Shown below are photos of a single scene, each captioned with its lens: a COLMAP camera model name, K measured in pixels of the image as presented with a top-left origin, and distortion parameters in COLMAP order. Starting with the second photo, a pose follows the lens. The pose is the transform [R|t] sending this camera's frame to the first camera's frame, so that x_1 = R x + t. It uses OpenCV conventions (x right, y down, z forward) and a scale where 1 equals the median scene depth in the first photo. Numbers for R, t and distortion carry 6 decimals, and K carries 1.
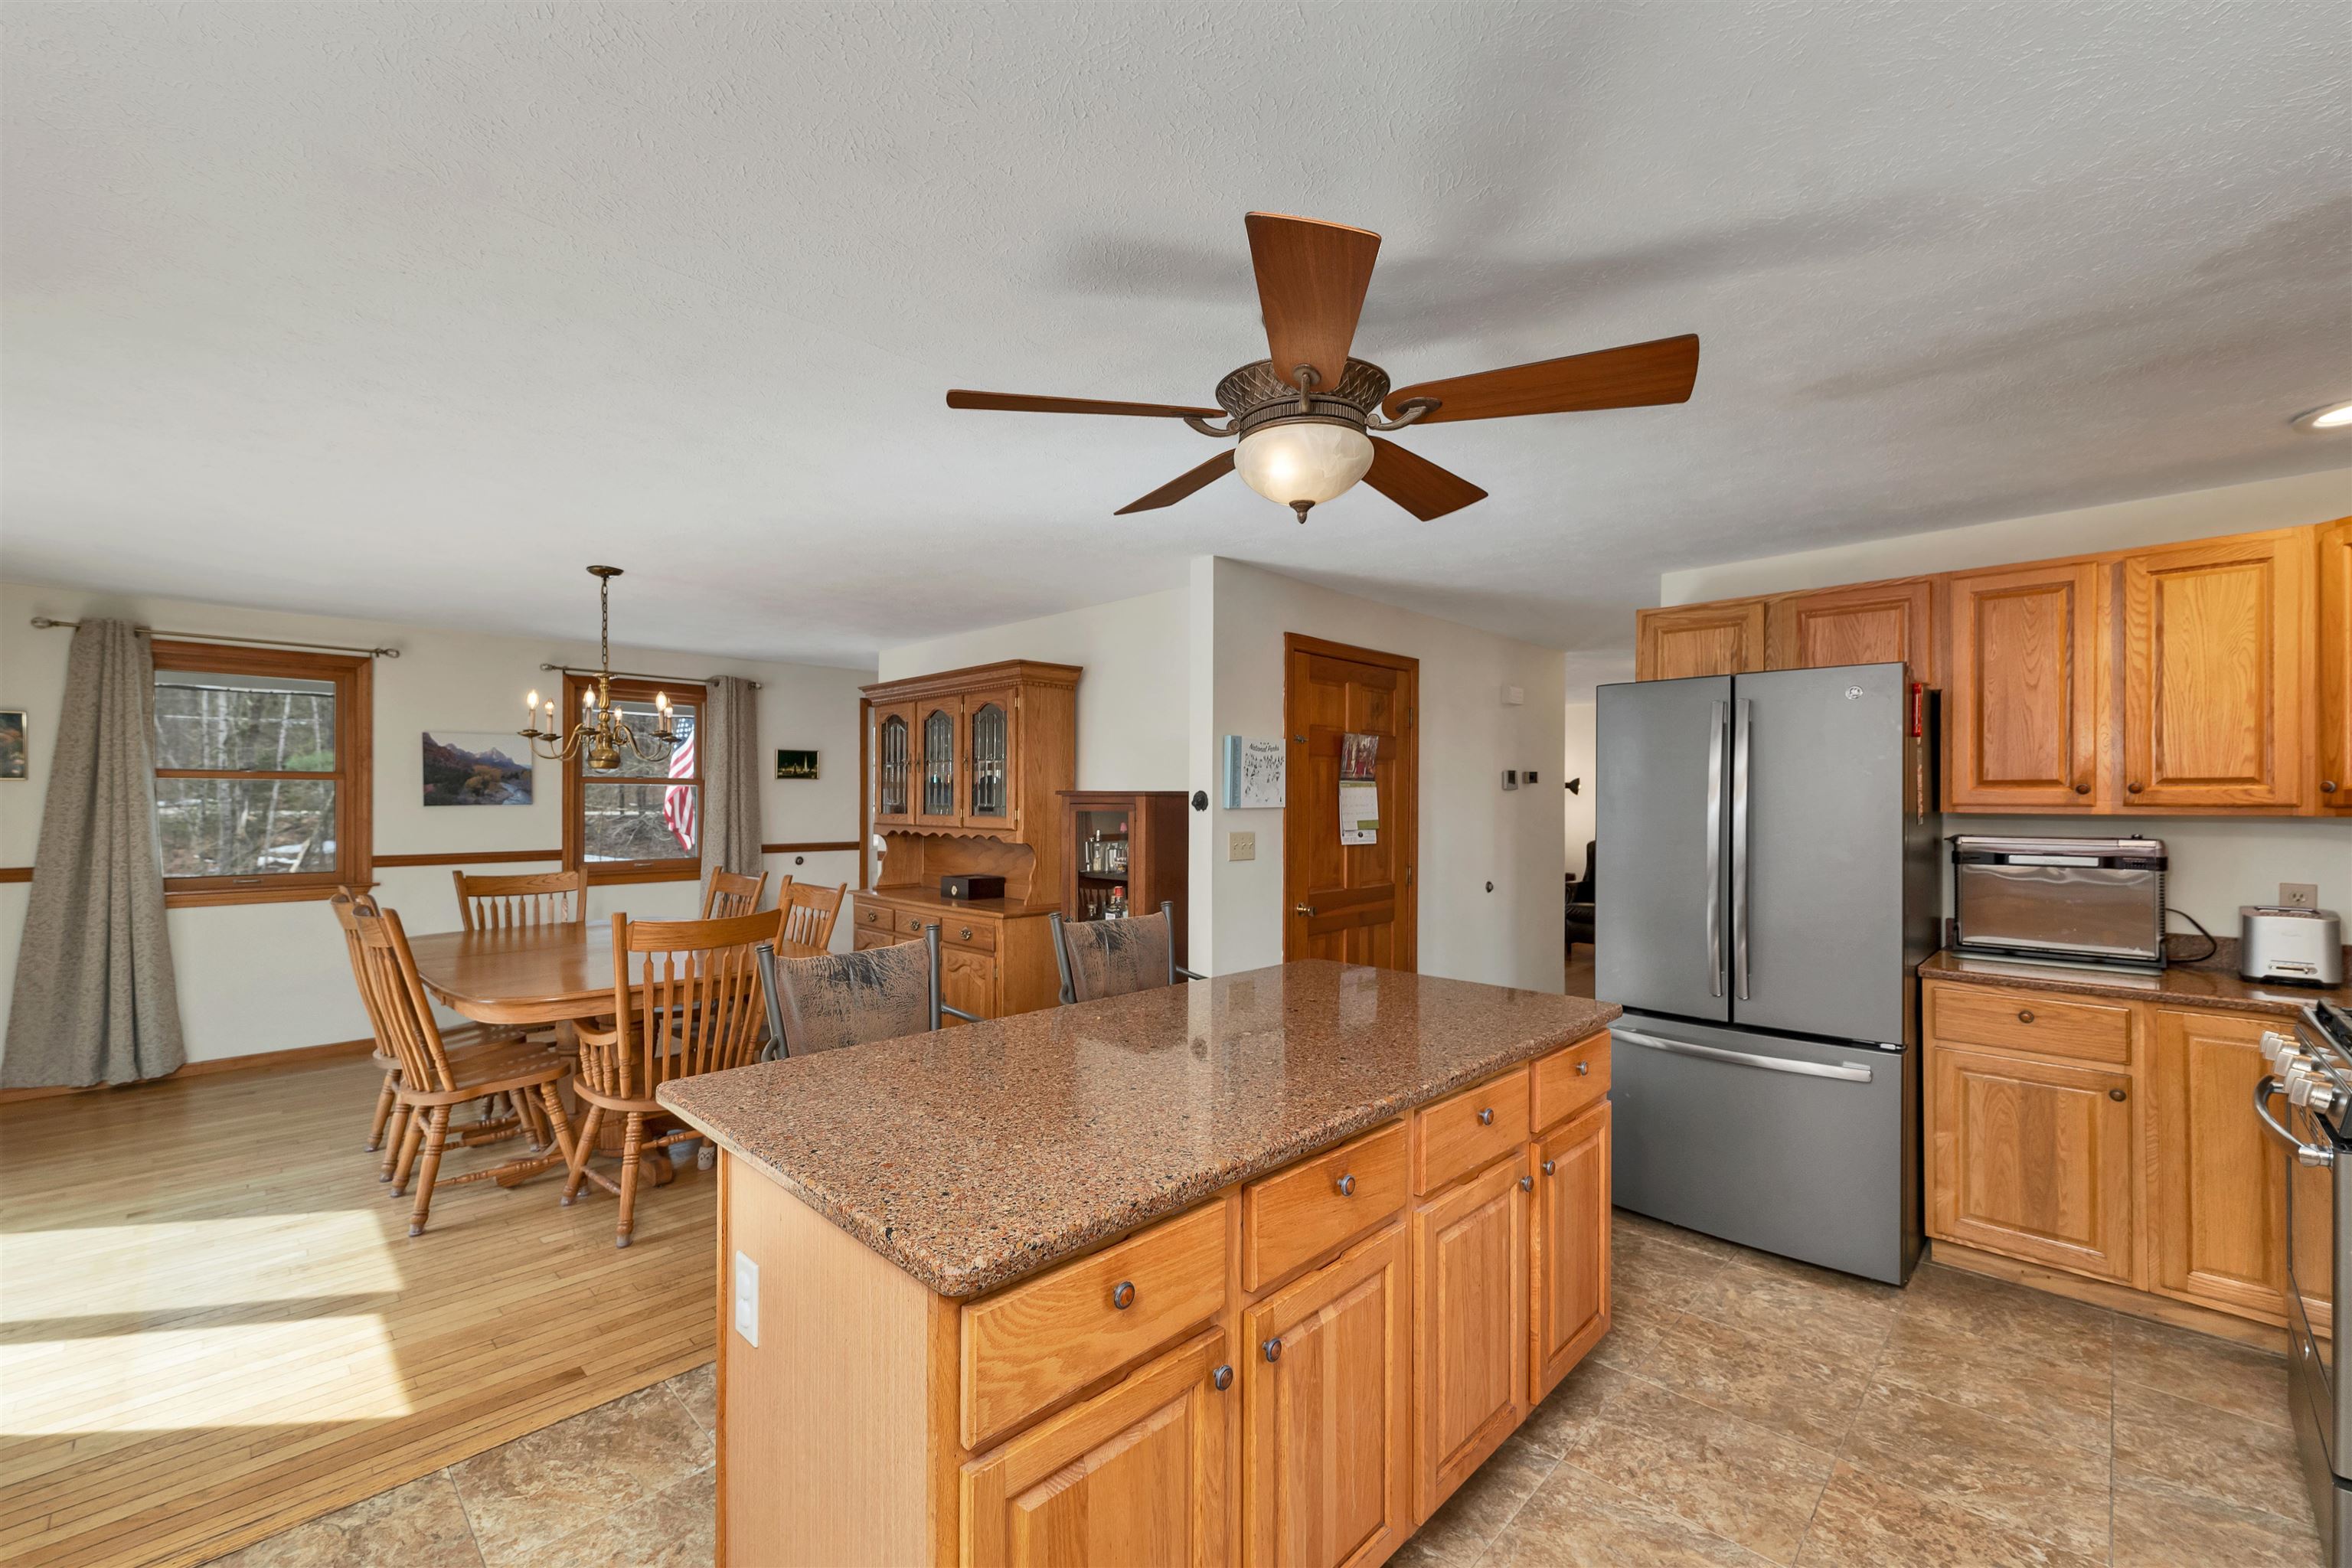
lens RADIAL K [[959.3, 0, 1162.7], [0, 959.3, 791.8], [0, 0, 1]] dist [0.001673, 0.000023]
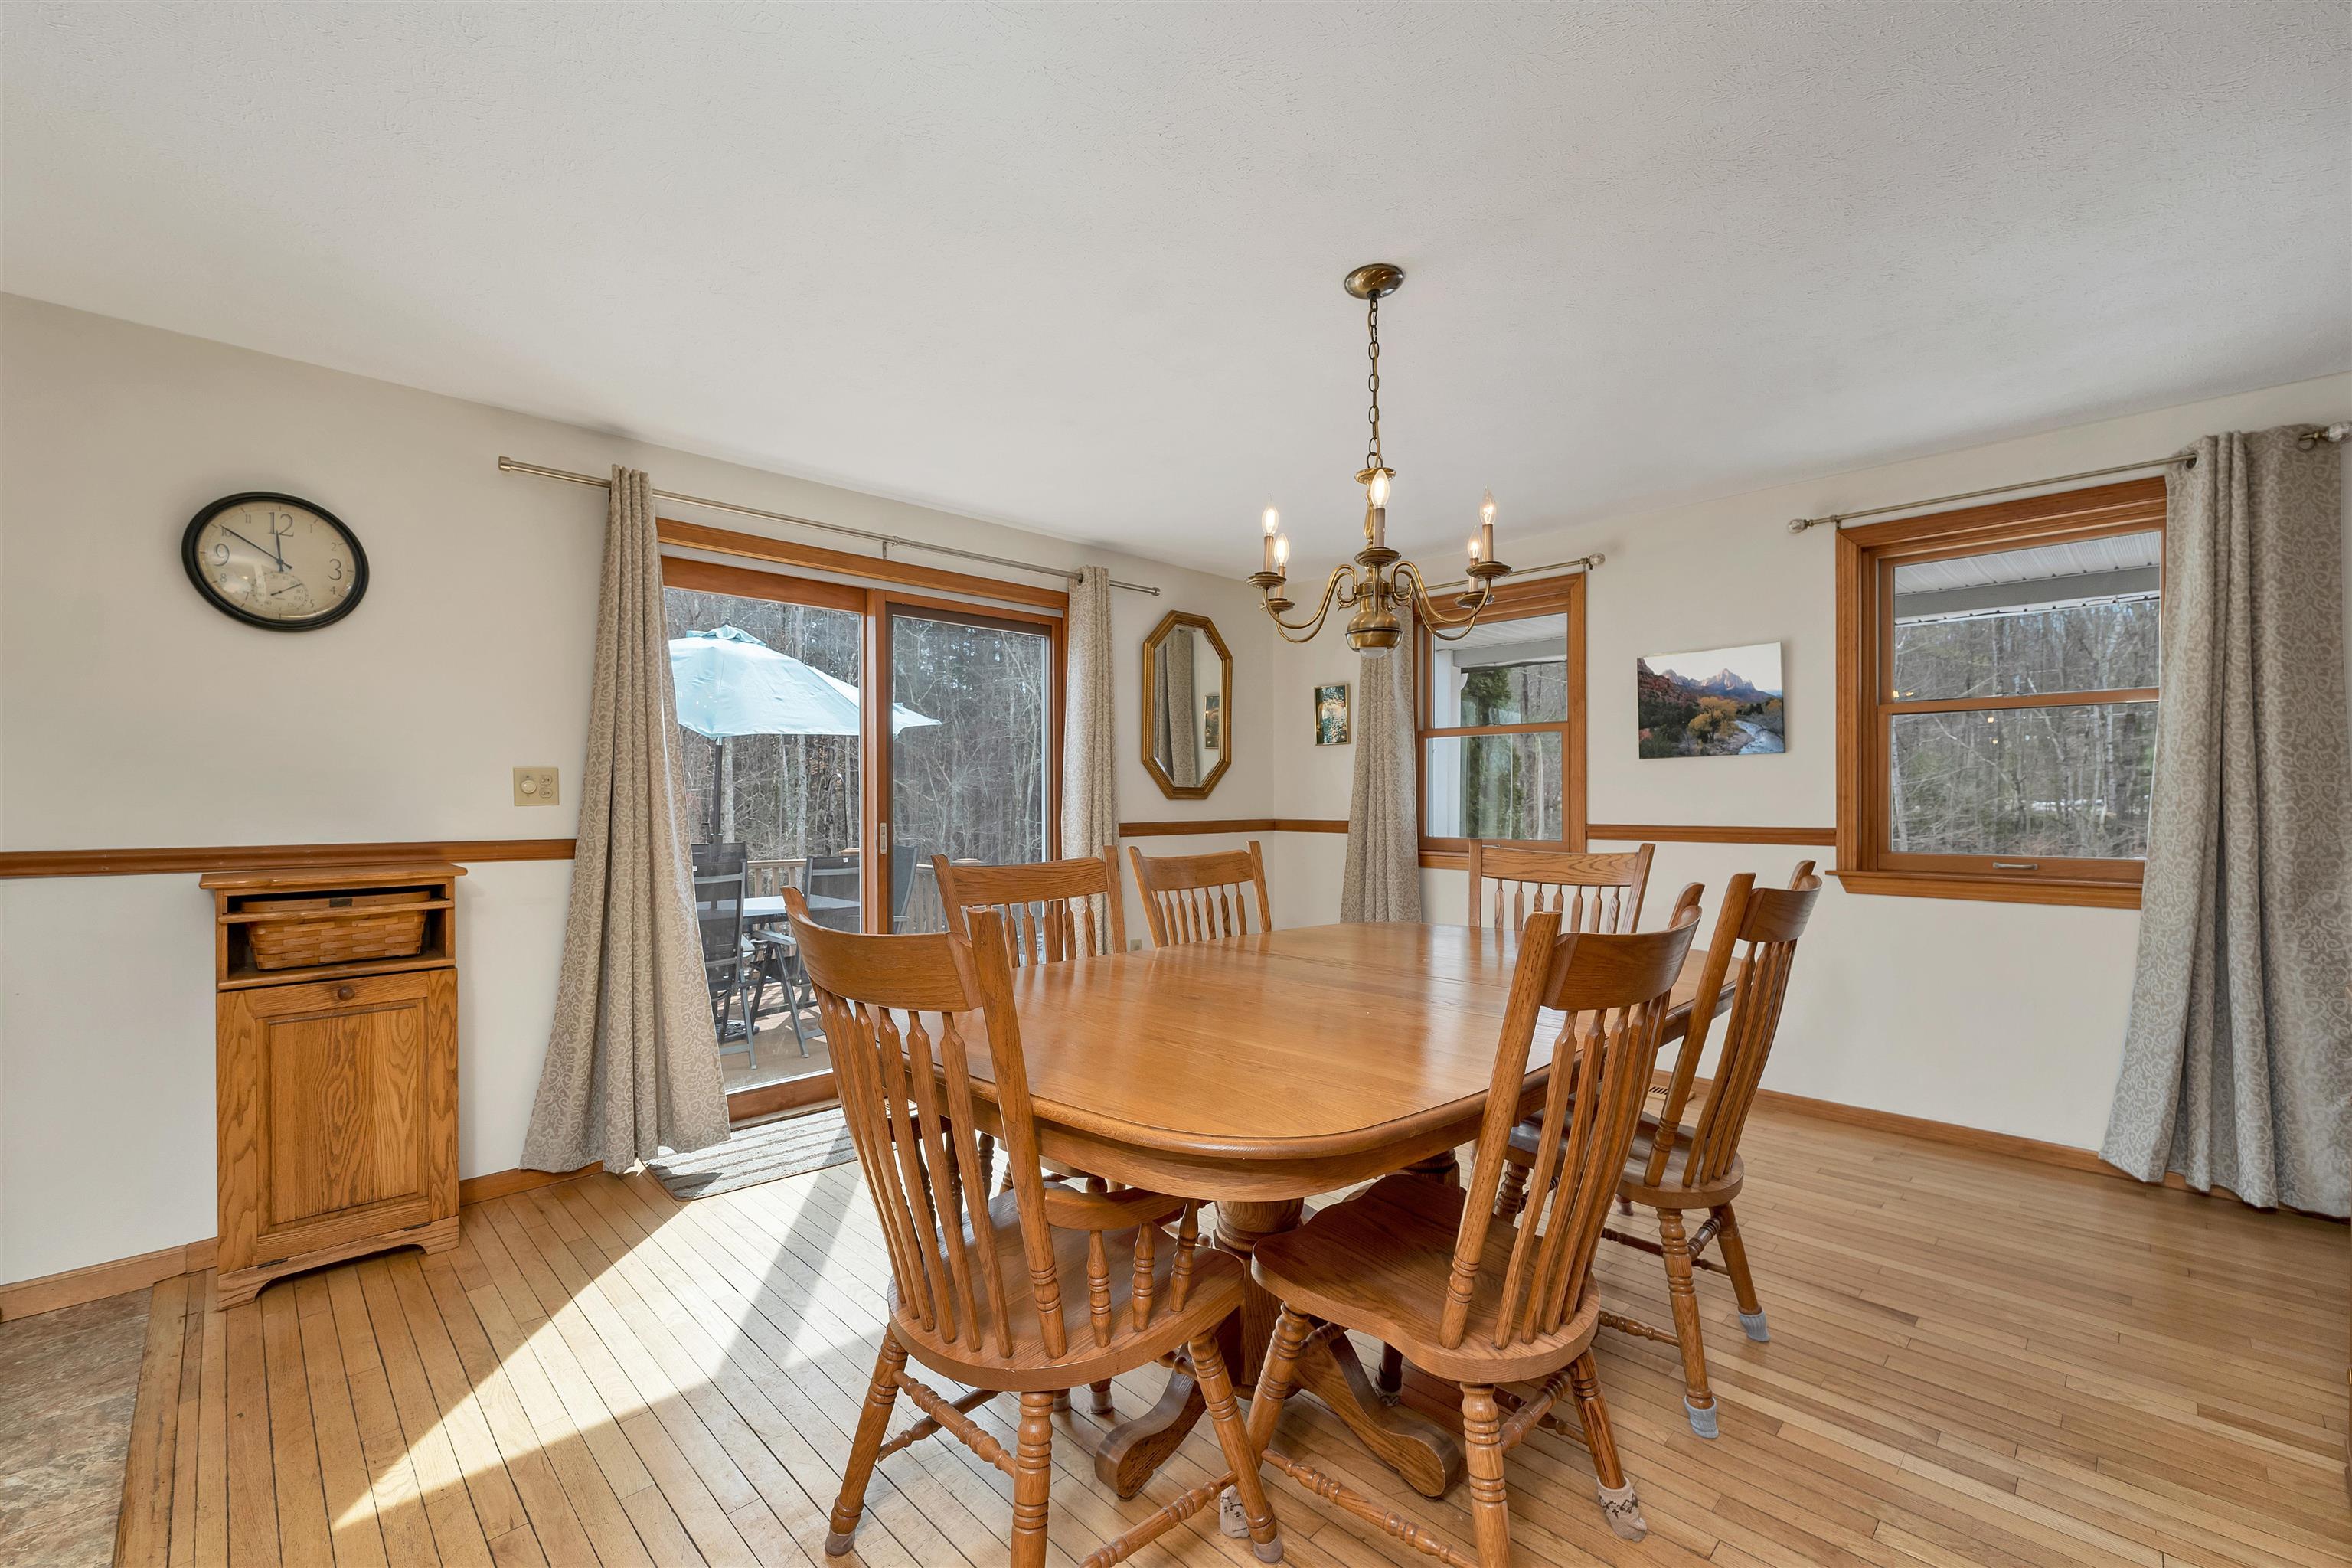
lens RADIAL K [[975.1, 0, 1178.9], [0, 975.1, 795.0], [0, 0, 1]] dist [0.000080, -0.000207]
pose [[-0.006007, -0.007208, -0.999956, -0.028708], [0.007560, 0.999945, -0.007254, 0.053032], [0.999953, -0.007603, -0.005953, 0.773235]]
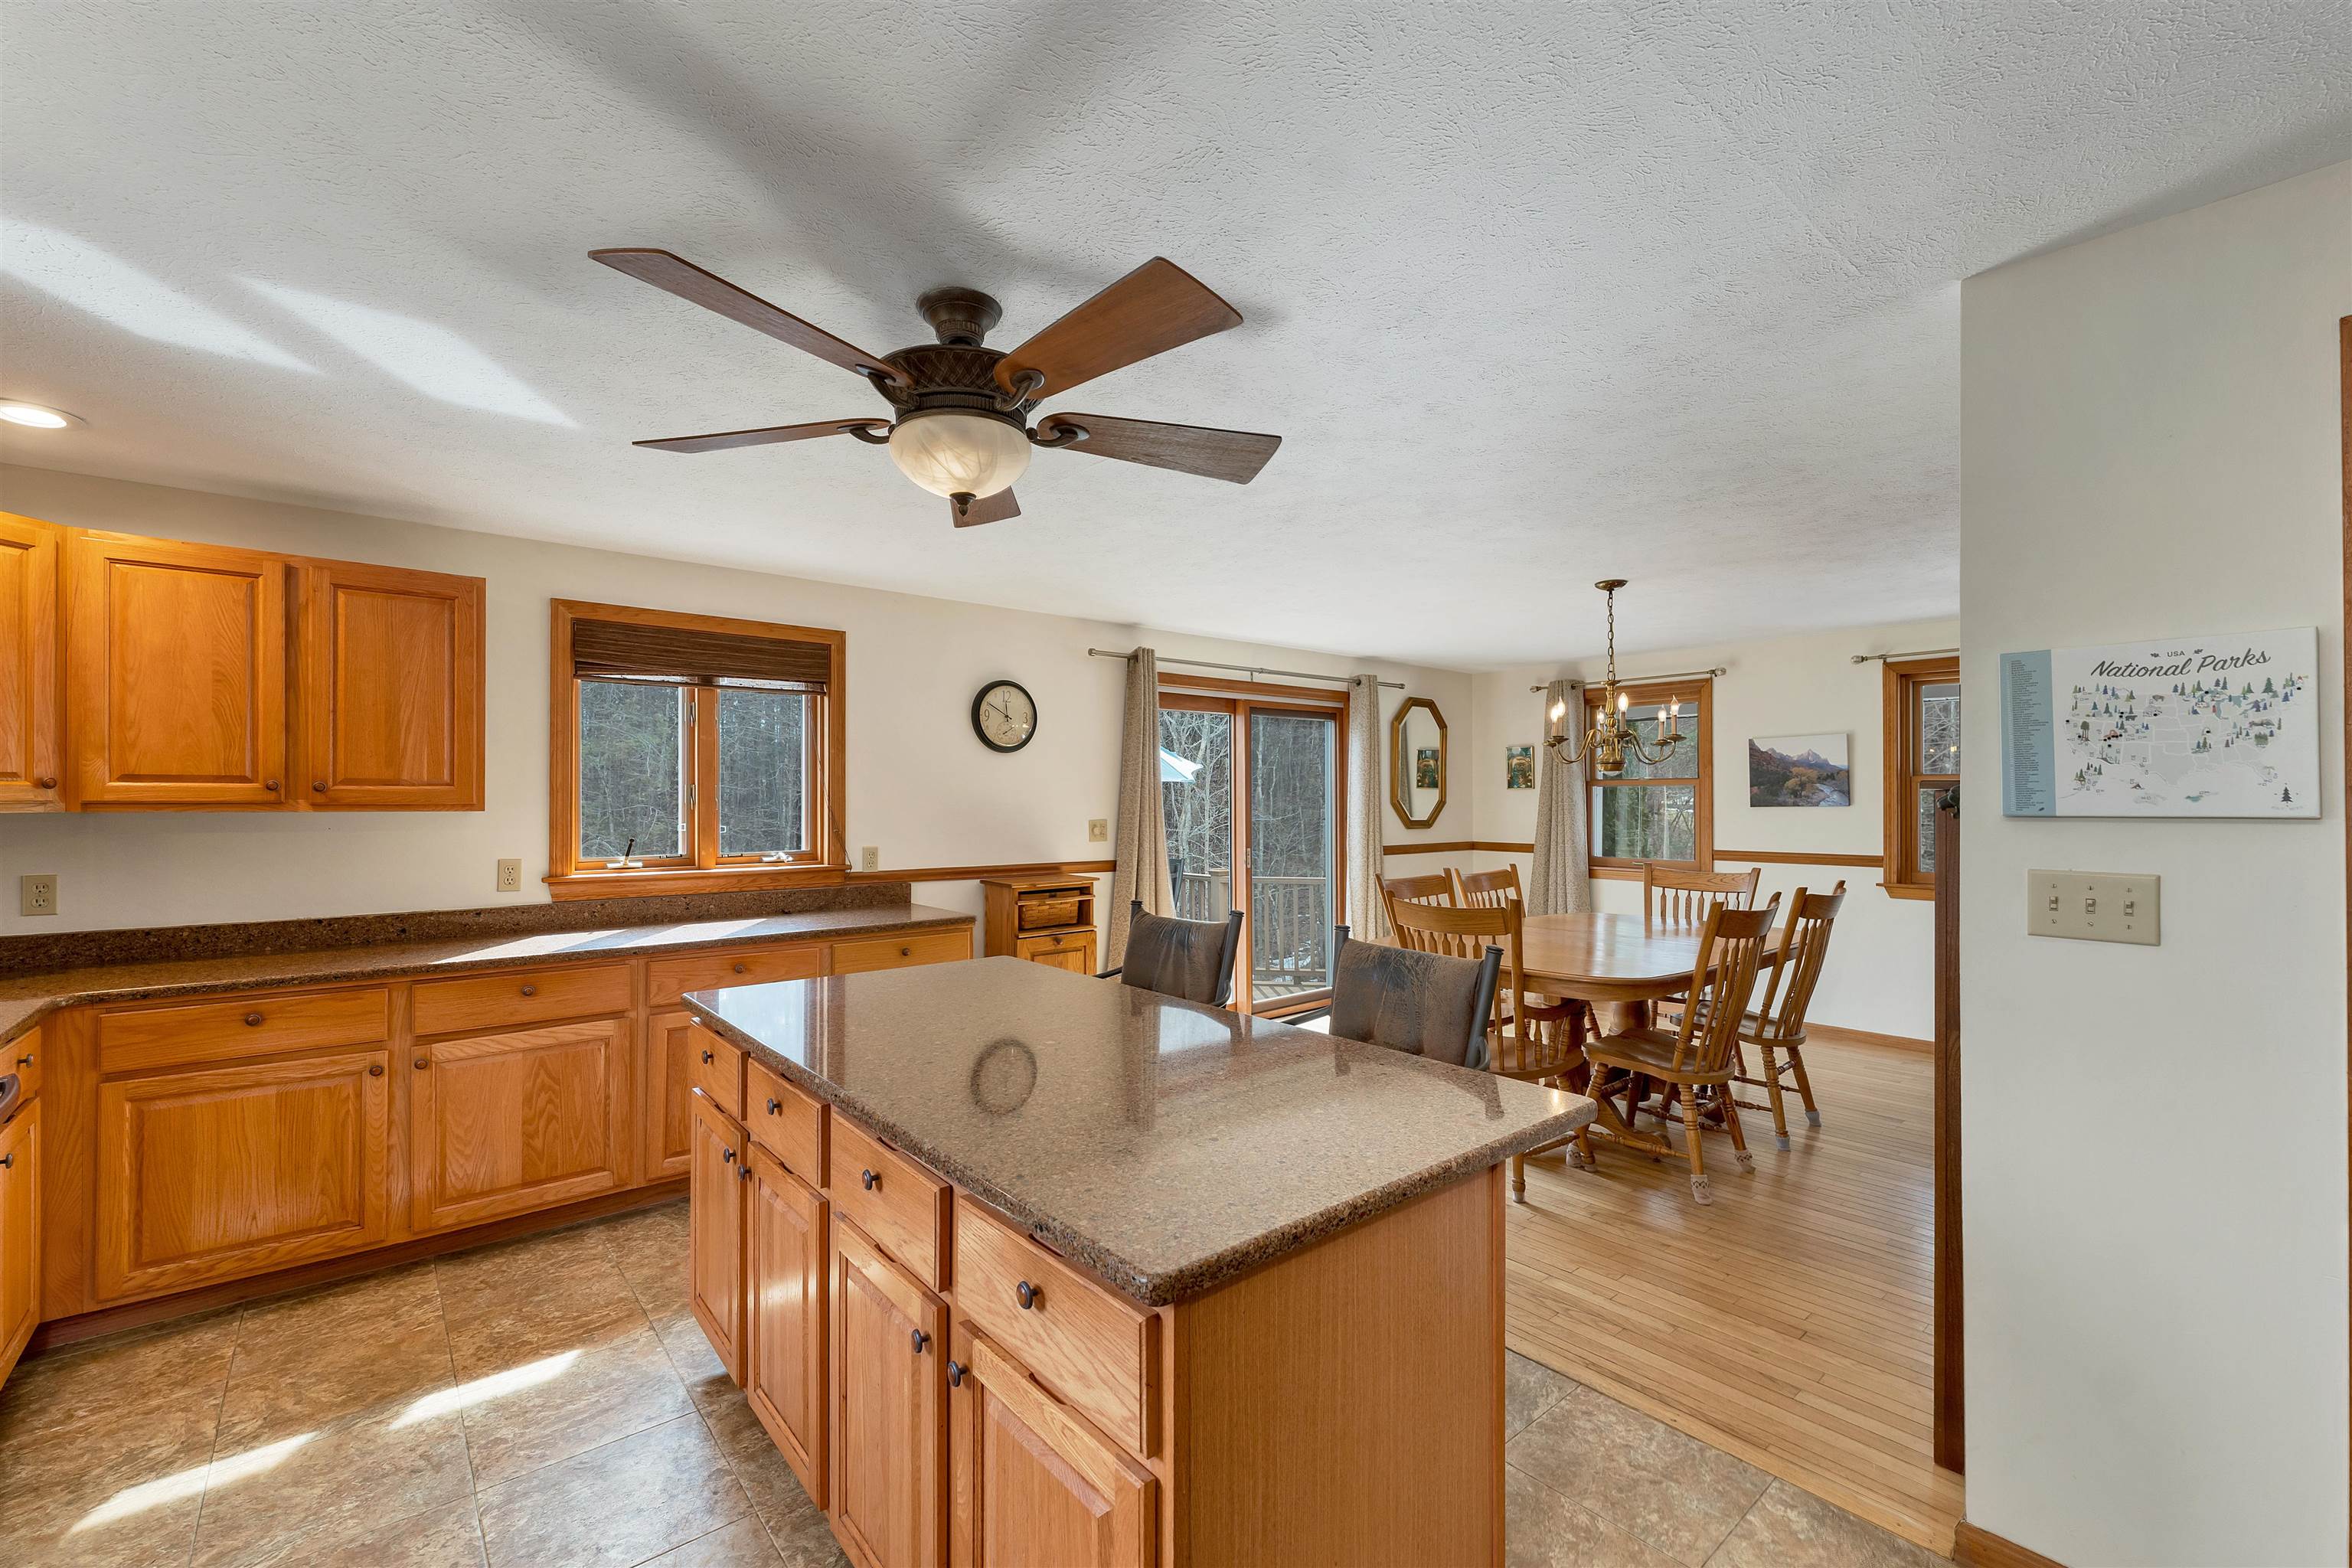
lens RADIAL K [[983.3, 0, 1181.7], [0, 983.3, 790.0], [0, 0, 1]] dist [-0.000402, 0.000019]
pose [[-0.086728, -0.012967, -0.996148, 0.471167], [0.006692, 0.999885, -0.013599, 0.007536], [0.996210, -0.007846, -0.086632, 0.537321]]
